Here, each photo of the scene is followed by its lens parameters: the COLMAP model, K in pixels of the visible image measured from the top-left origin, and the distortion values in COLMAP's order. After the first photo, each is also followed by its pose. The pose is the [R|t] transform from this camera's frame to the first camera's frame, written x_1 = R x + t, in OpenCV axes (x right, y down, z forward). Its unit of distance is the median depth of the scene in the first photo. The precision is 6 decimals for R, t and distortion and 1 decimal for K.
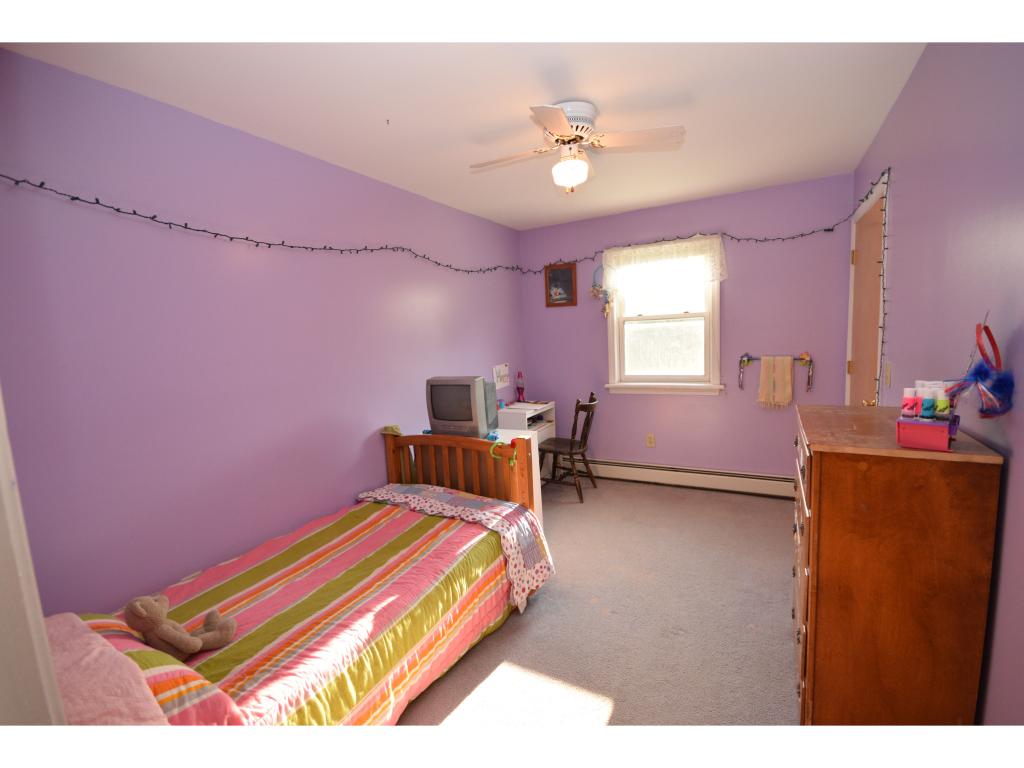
lens RADIAL K [[466.8, 0, 514.2], [0, 466.8, 386.1], [0, 0, 1]] dist [-0.000809, -0.000071]
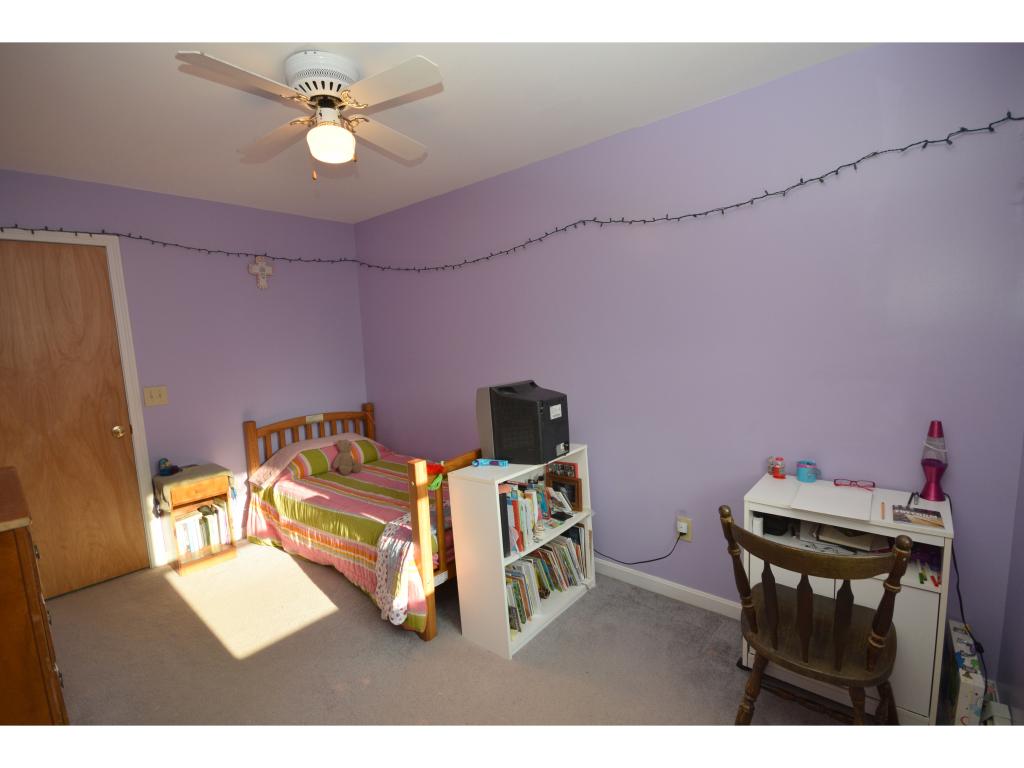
lens RADIAL K [[466.8, 0, 514.2], [0, 466.8, 386.1], [0, 0, 1]] dist [-0.000809, -0.000071]
pose [[-0.199679, 0.184966, -0.962245, 0.548818], [-0.049193, 0.978891, 0.198374, -0.146168], [0.978626, 0.086947, -0.186365, 0.926023]]
